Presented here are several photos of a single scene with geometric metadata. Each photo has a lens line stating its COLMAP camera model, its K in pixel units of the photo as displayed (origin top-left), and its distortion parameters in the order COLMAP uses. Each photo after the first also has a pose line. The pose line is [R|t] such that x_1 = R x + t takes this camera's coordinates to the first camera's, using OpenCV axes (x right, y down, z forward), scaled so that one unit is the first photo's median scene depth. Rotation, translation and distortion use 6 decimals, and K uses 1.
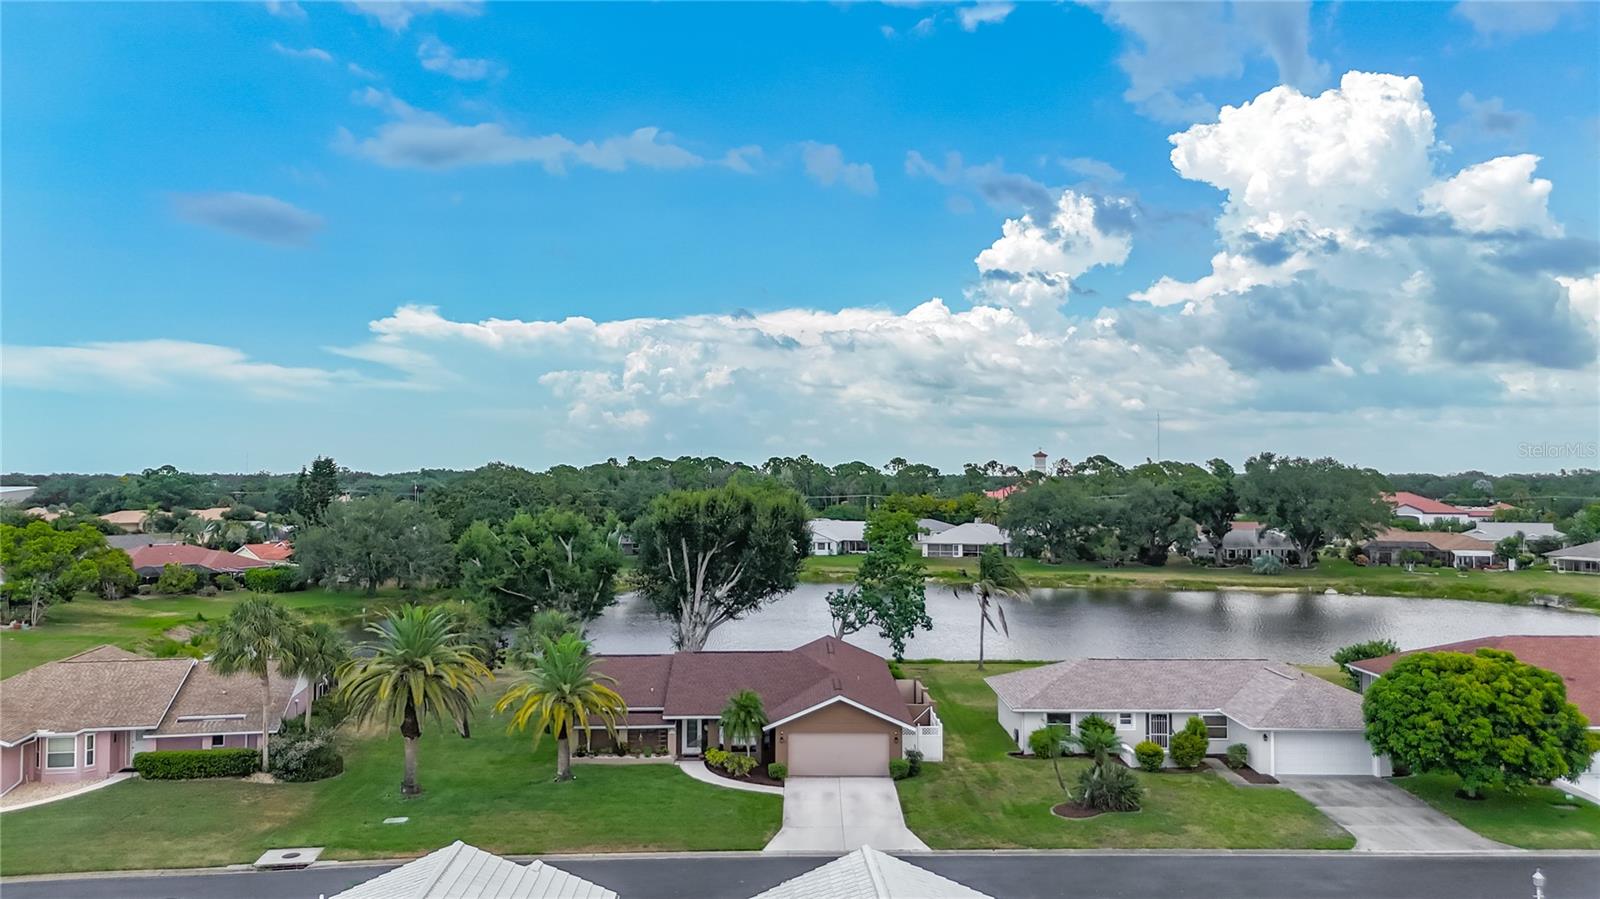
lens RADIAL K [[1156.0, 0, 824.3], [0, 1156.0, 445.5], [0, 0, 1]] dist [0.042059, -0.044963]
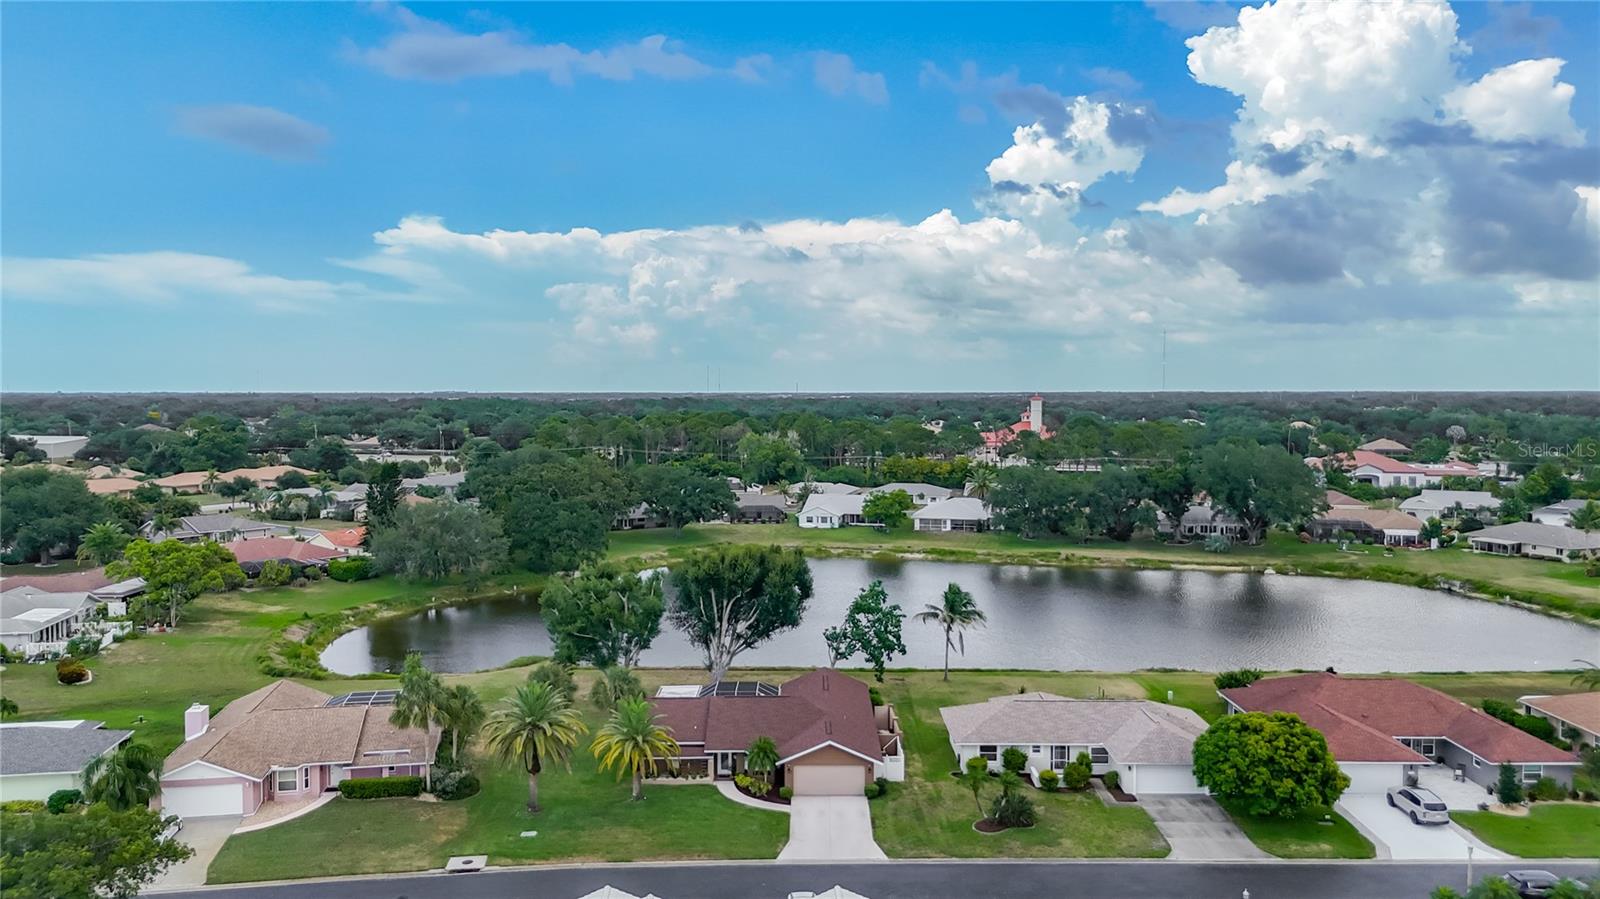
lens RADIAL K [[1147.7, 0, 829.1], [0, 1147.7, 442.7], [0, 0, 1]] dist [0.022593, -0.010008]
pose [[0.999999, 0.001231, -0.001178, 0.012962], [-0.001149, 0.997703, 0.067730, -0.232296], [0.001258, -0.067729, 0.997703, -0.362783]]
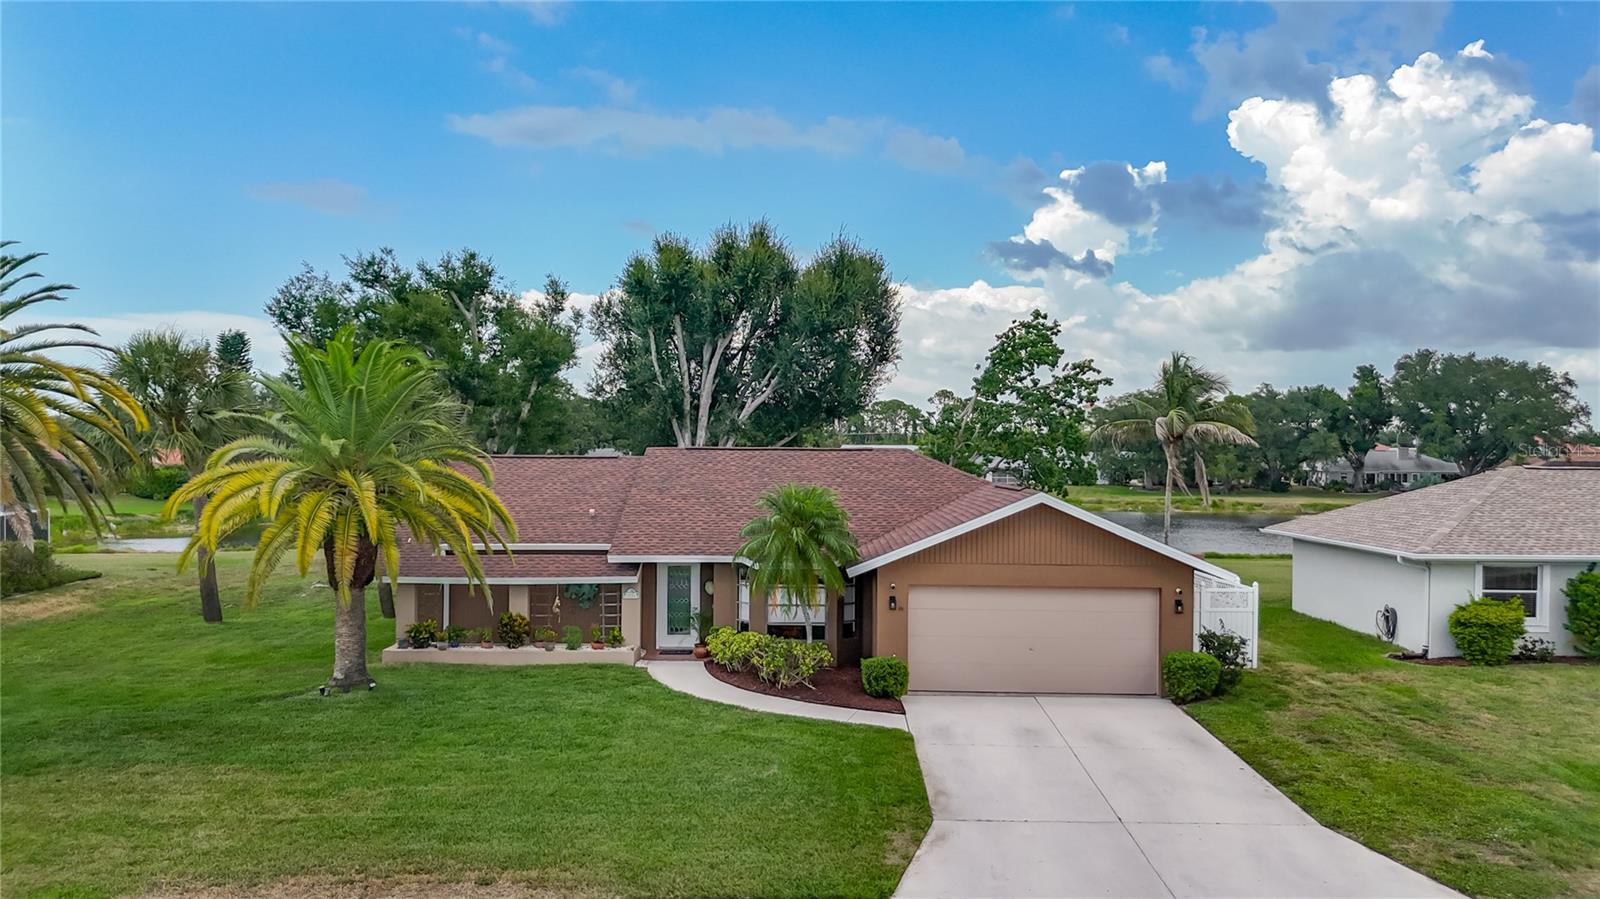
lens RADIAL K [[1182.5, 0, 806.8], [0, 1182.5, 450.2], [0, 0, 1]] dist [0.047793, -0.036099]
pose [[0.999404, 0.000866, -0.034517, -0.050172], [0.000069, 0.999633, 0.027081, 0.181705], [0.034528, -0.027067, 0.999037, 0.562003]]
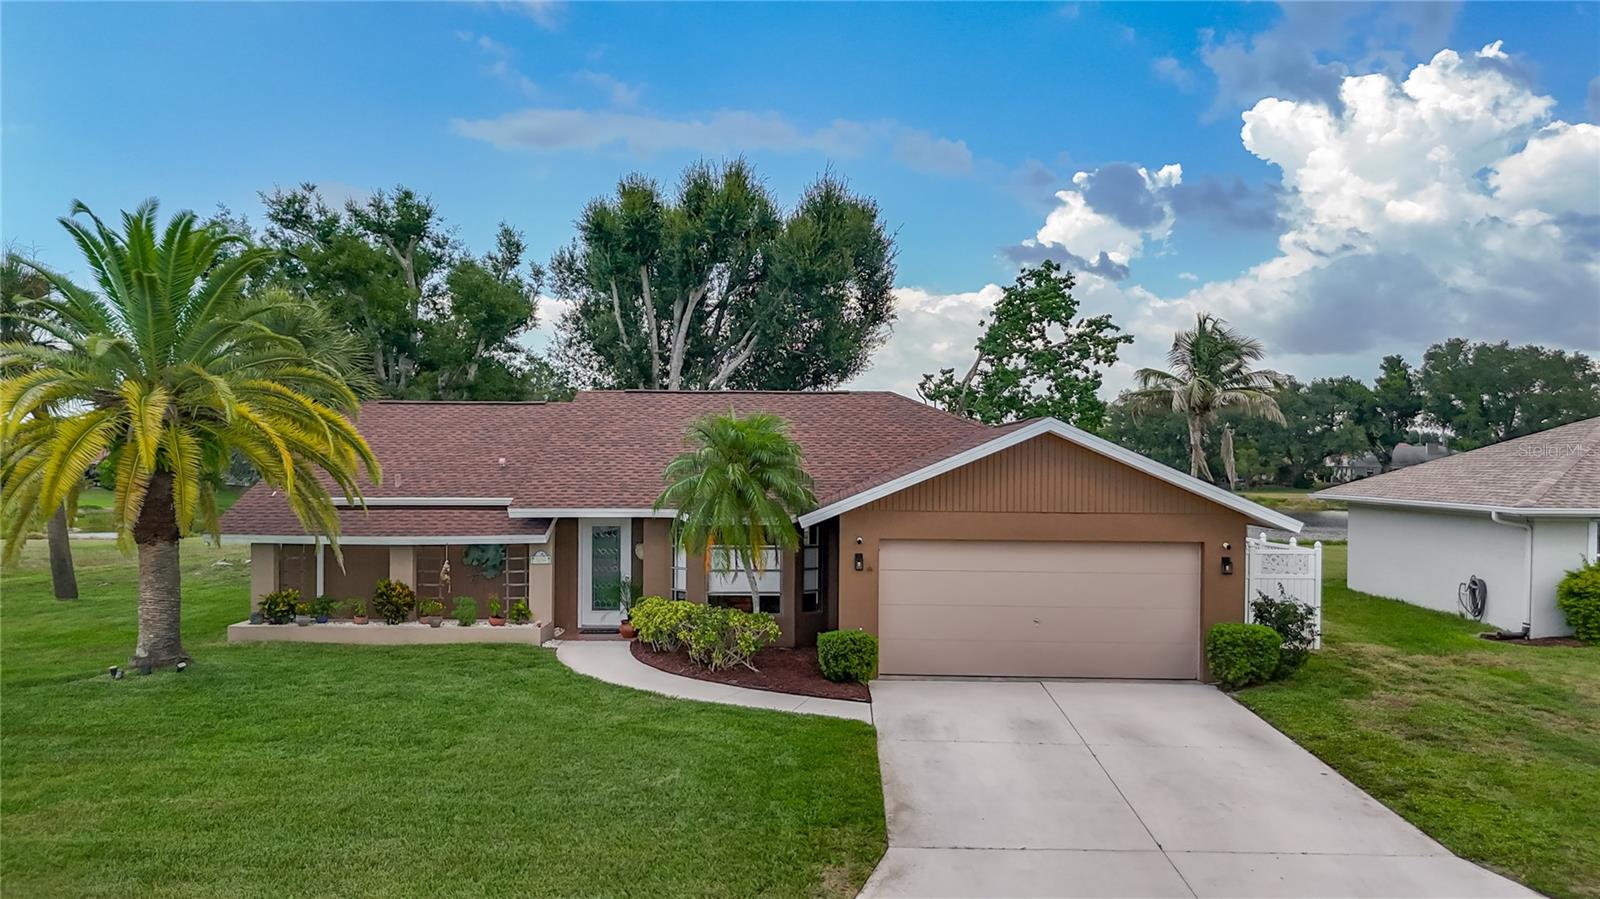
lens RADIAL K [[1192.5, 0, 807.1], [0, 1192.5, 459.9], [0, 0, 1]] dist [0.041375, -0.031943]
pose [[0.999032, 0.000110, -0.043984, -0.034963], [0.001279, 0.999502, 0.031531, 0.206872], [0.043965, -0.031556, 0.998535, 0.645890]]
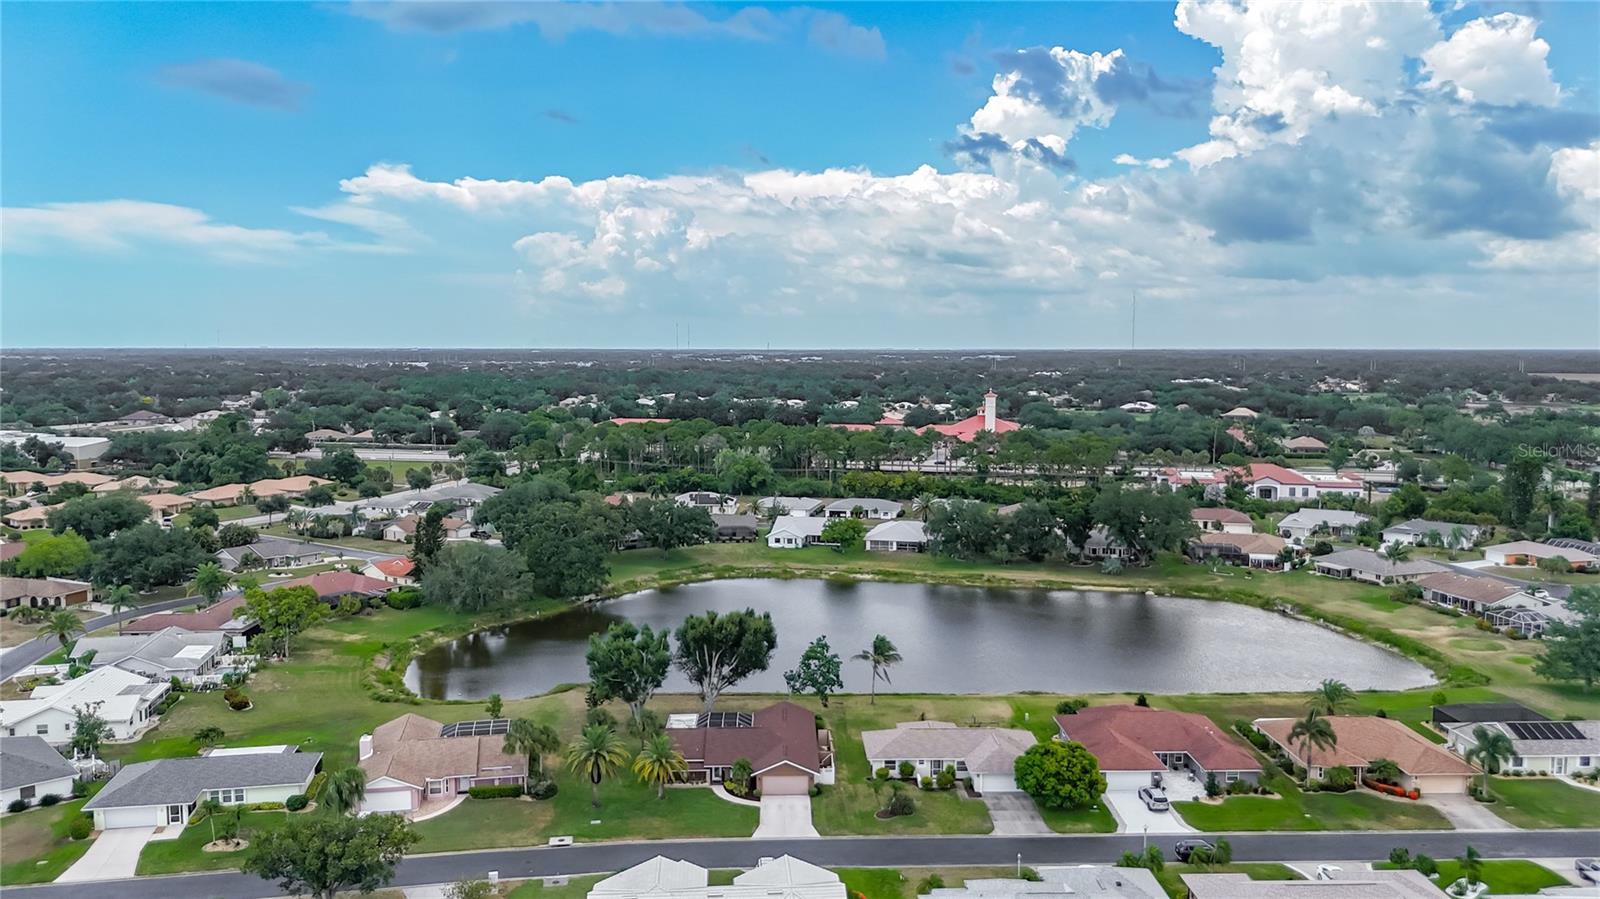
lens RADIAL K [[1145.1, 0, 839.3], [0, 1145.1, 446.4], [0, 0, 1]] dist [0.009690, -0.005761]
pose [[0.999433, 0.004772, 0.033326, 0.038084], [-0.008148, 0.994760, 0.101916, -0.573491], [-0.032665, -0.102130, 0.994235, -1.059884]]
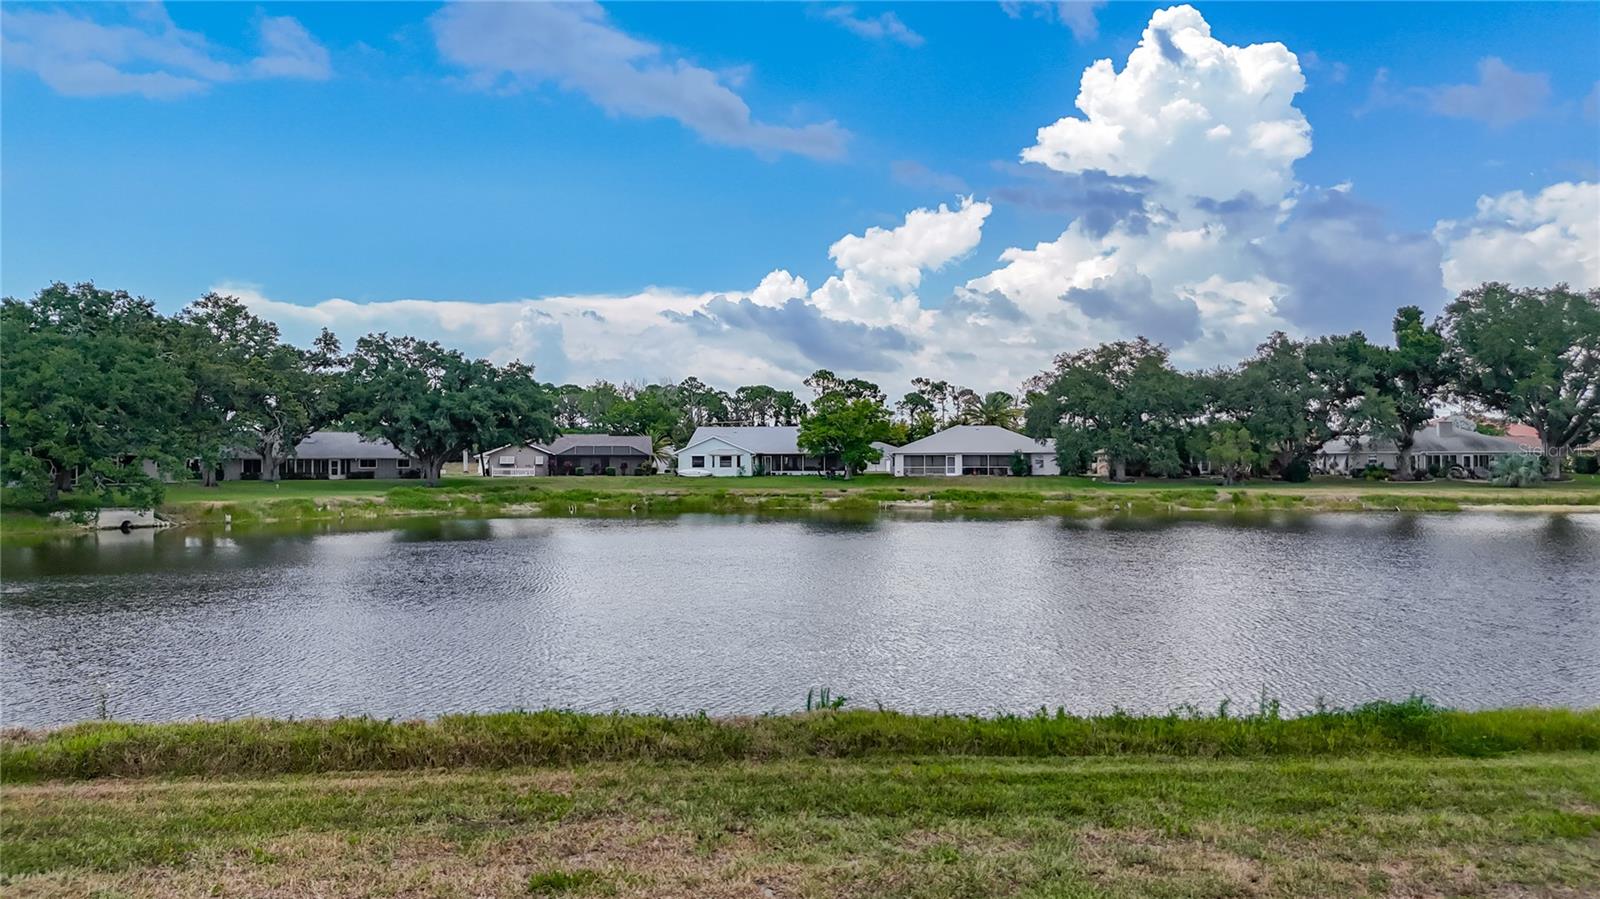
lens RADIAL K [[1156.0, 0, 824.3], [0, 1156.0, 445.5], [0, 0, 1]] dist [0.042059, -0.044963]
pose [[0.995343, -0.005104, 0.096263, -0.034285], [0.003441, 0.999842, 0.017440, 0.258341], [-0.096337, -0.017027, 0.995203, 1.512336]]
